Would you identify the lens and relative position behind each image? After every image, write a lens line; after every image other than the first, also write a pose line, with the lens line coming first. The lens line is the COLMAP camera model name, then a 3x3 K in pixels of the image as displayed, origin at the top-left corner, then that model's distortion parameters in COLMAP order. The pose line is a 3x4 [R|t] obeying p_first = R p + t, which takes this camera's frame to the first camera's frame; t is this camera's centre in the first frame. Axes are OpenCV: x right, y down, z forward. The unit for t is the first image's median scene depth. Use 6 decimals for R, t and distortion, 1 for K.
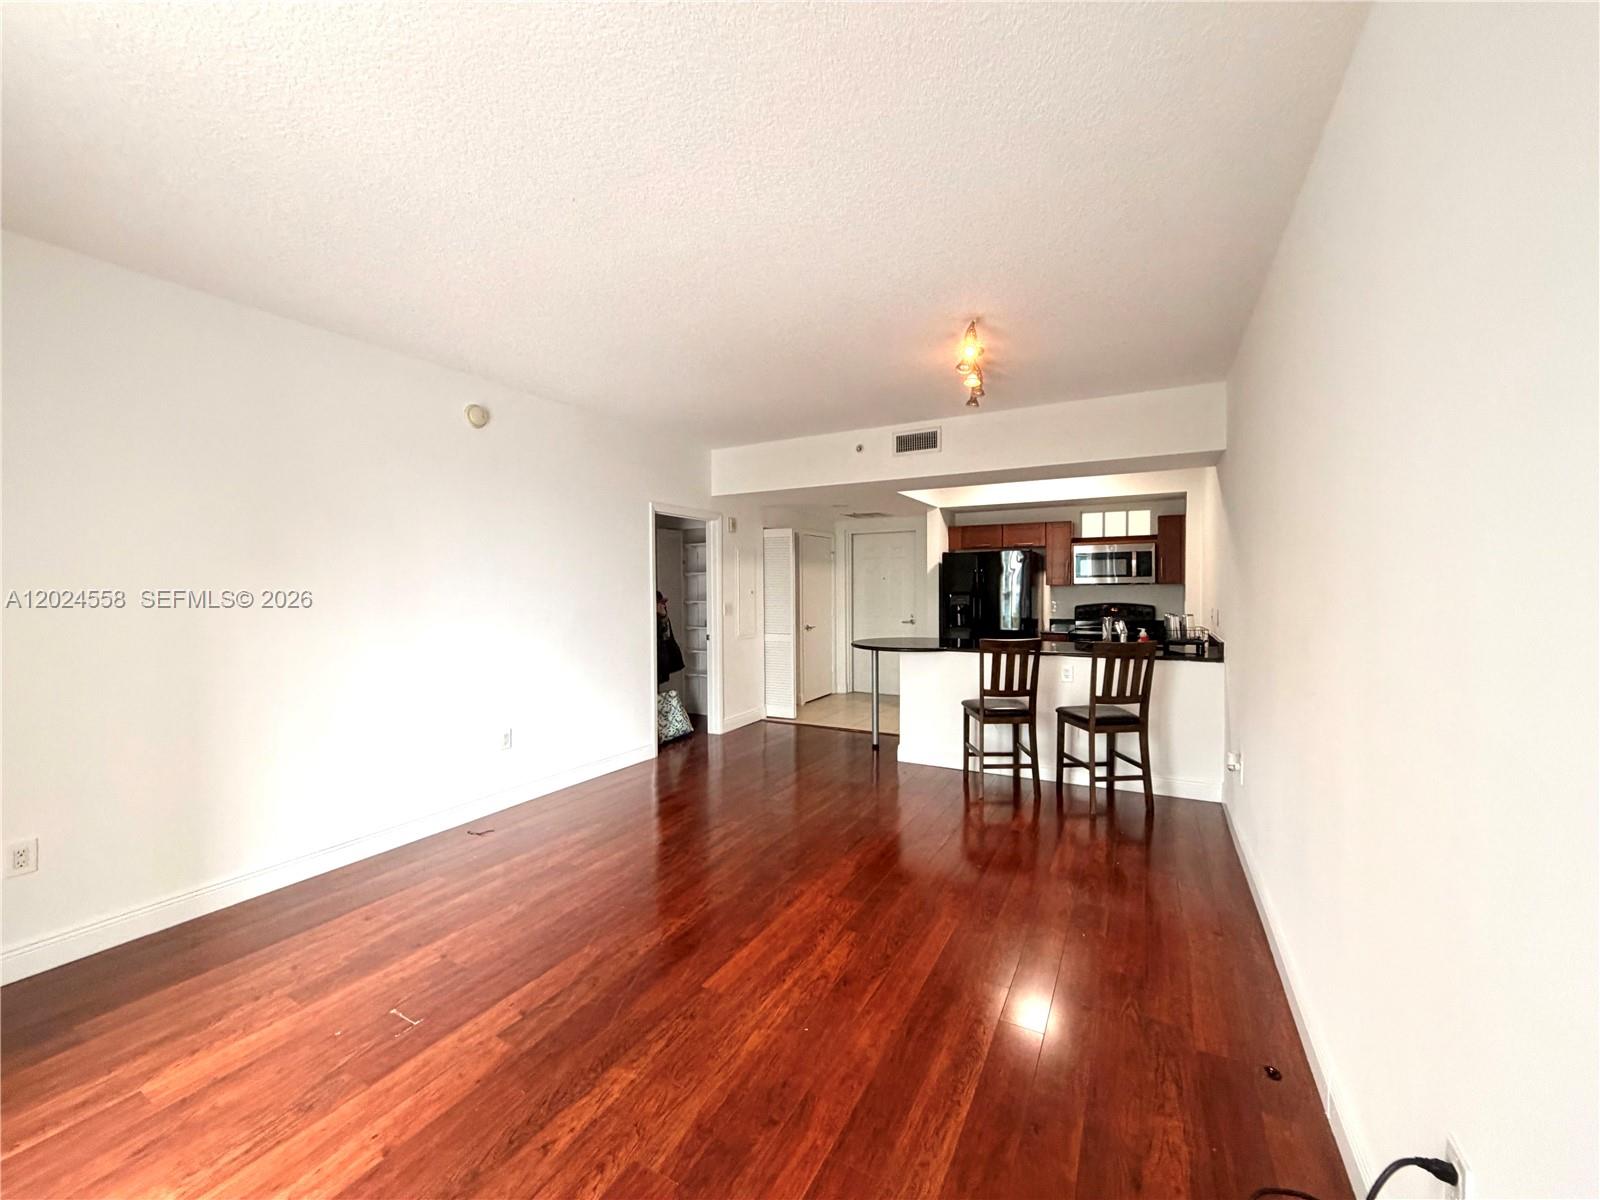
lens RADIAL K [[638.0, 0, 801.2], [0, 638.0, 613.1], [0, 0, 1]] dist [0.001536, 0.000010]
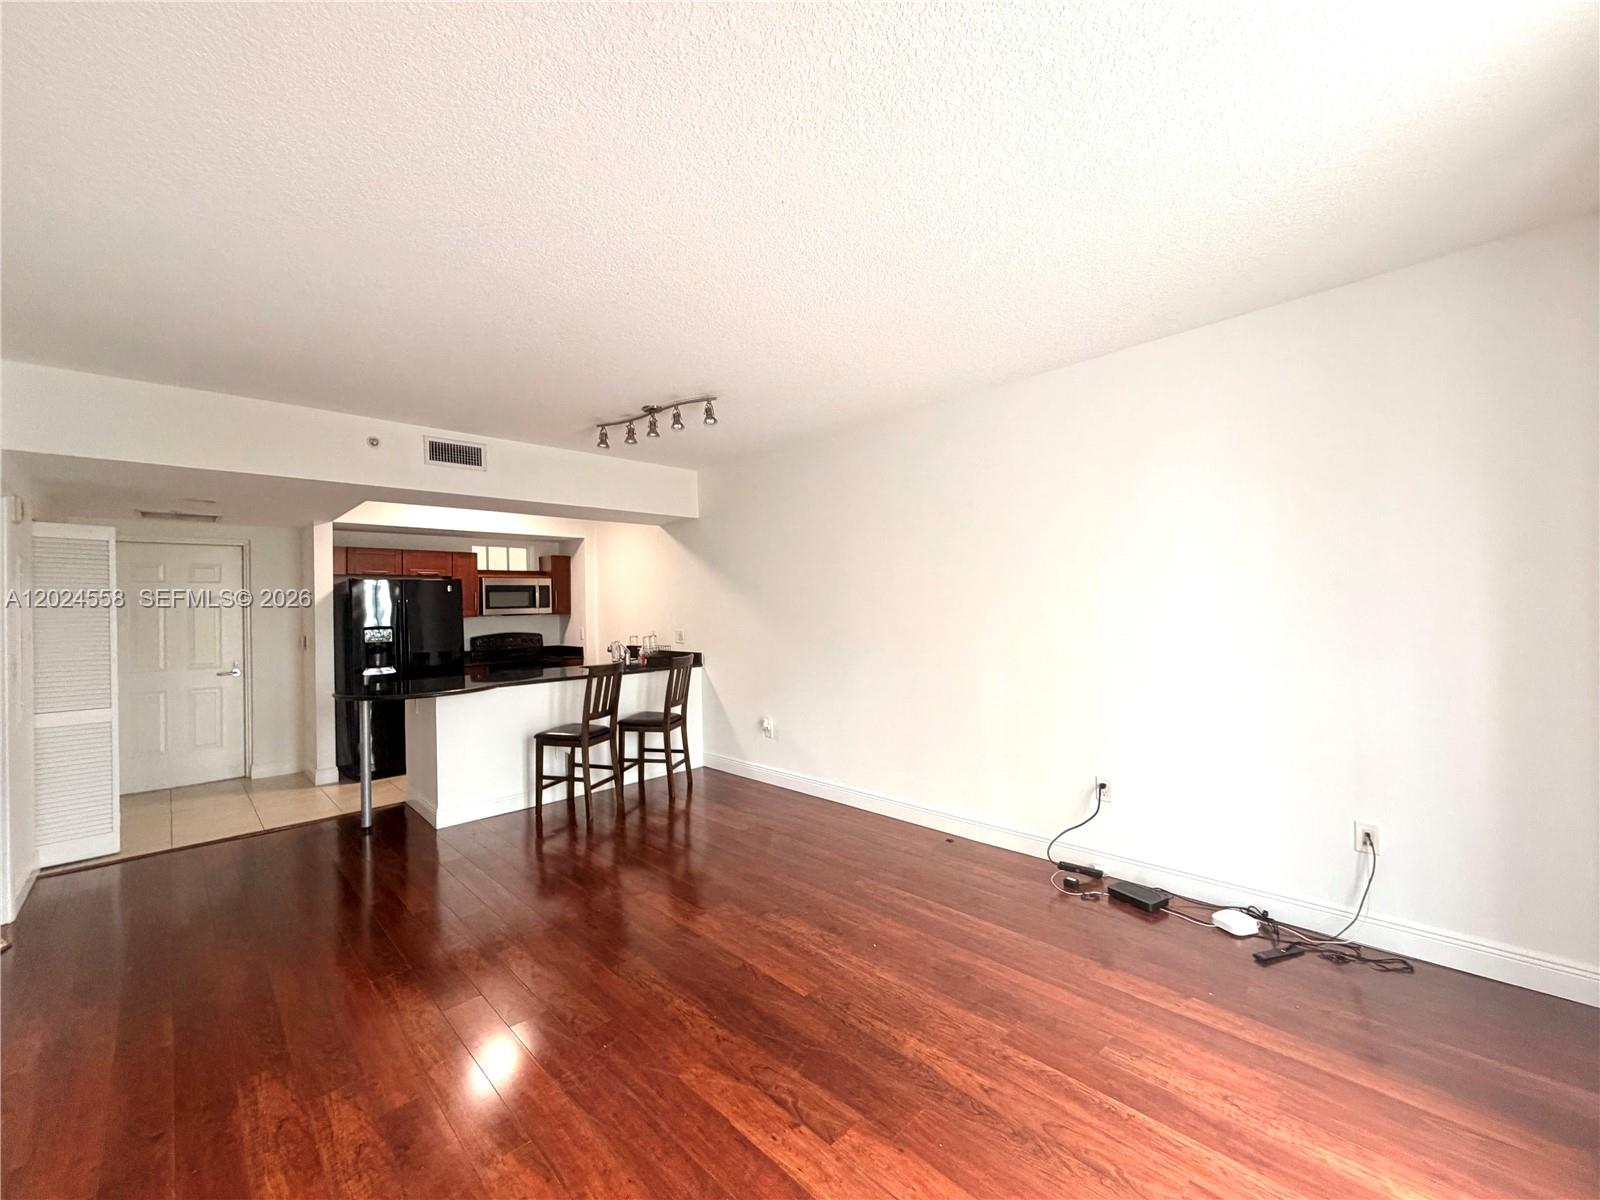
lens RADIAL K [[638.0, 0, 804.7], [0, 638.0, 601.3], [0, 0, 1]] dist [0.001536, 0.000010]
pose [[0.285276, 0.011082, 0.958381, -0.651492], [0.059515, 0.997799, -0.029254, -0.013145], [-0.956596, 0.065384, 0.283988, 0.375769]]
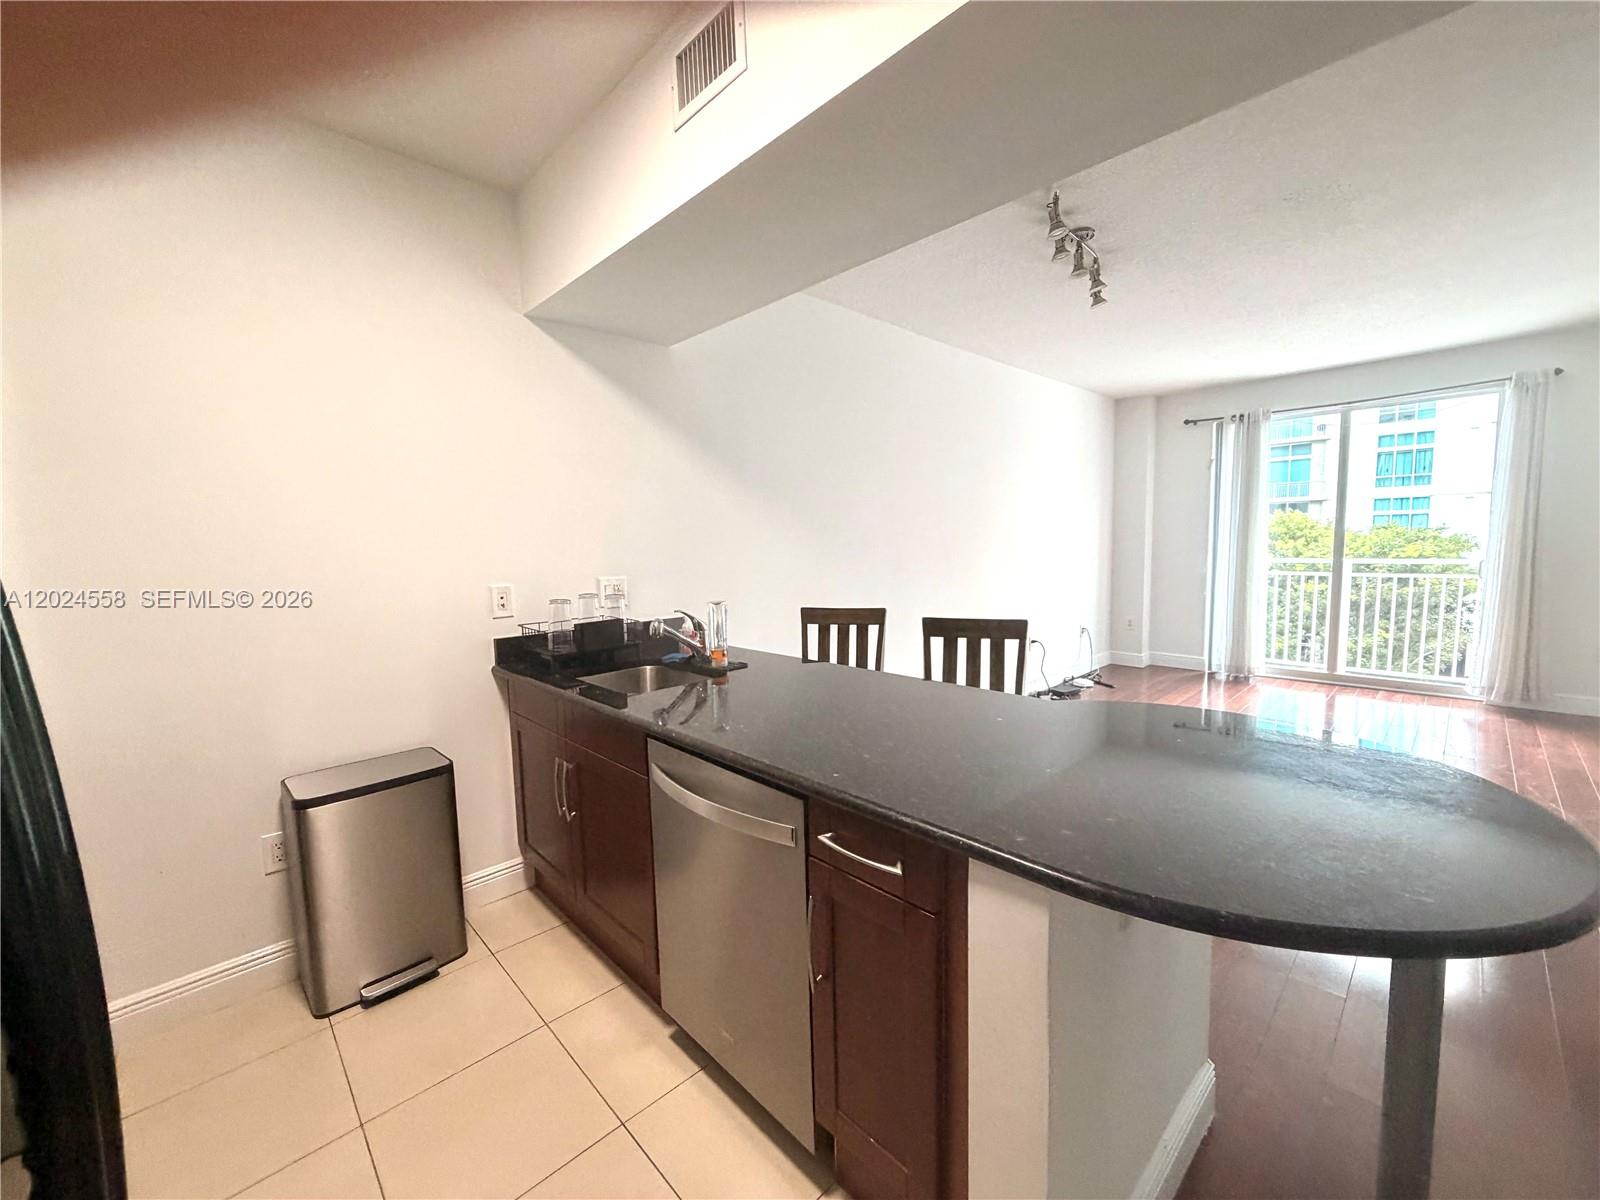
lens RADIAL K [[638.0, 0, 796.2], [0, 638.0, 601.1], [0, 0, 1]] dist [0.001536, 0.000010]
pose [[-0.950049, 0.000979, 0.312099, 0.316495], [0.045199, 0.989884, 0.134484, -0.064923], [-0.308810, 0.141873, -0.940483, 1.684911]]
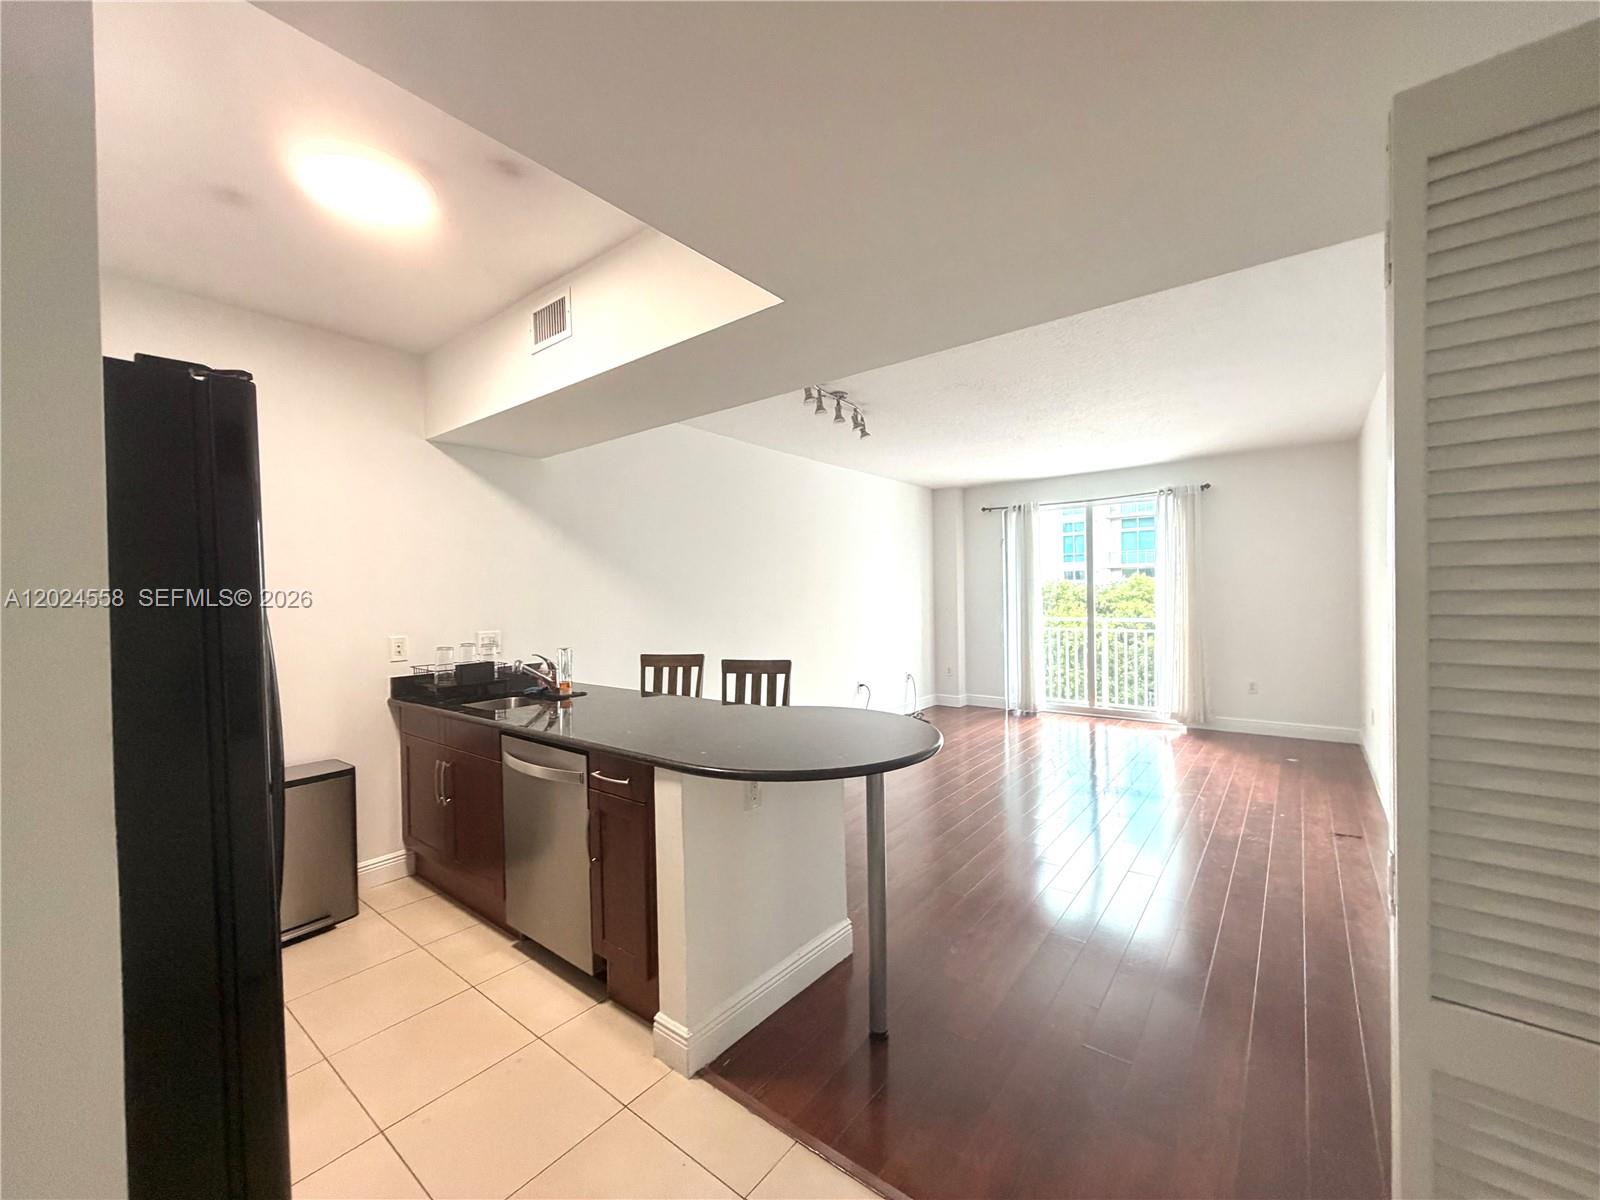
lens RADIAL K [[638.0, 0, 797.5], [0, 638.0, 601.5], [0, 0, 1]] dist [0.001536, 0.000010]
pose [[-0.984771, 0.023912, 0.172206, 0.132842], [0.033040, 0.998186, 0.050336, -0.079757], [-0.170690, 0.055259, -0.983774, 1.907083]]
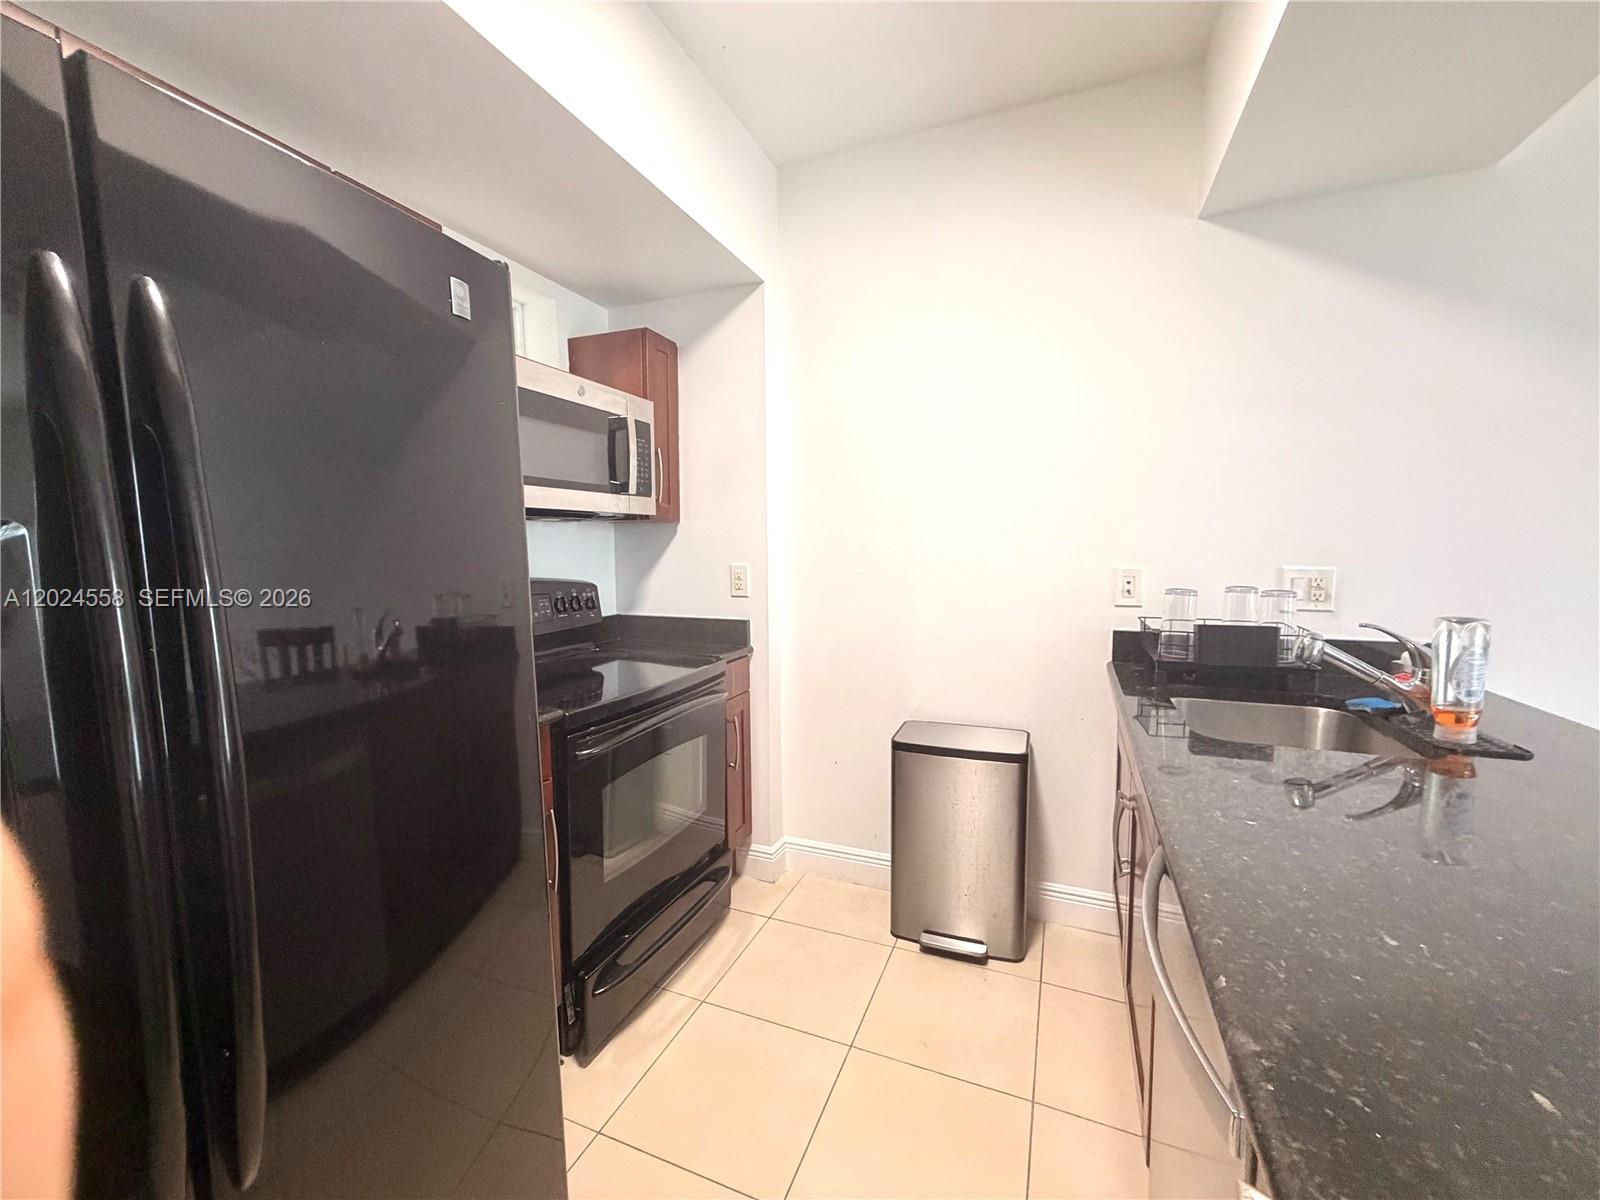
lens RADIAL K [[638.0, 0, 792.4], [0, 638.0, 600.0], [0, 0, 1]] dist [0.001536, 0.000010]
pose [[-0.087108, -0.073602, 0.993476, 0.293667], [0.053580, 0.995477, 0.078448, -0.038653], [-0.994757, 0.060064, -0.082770, 1.503292]]
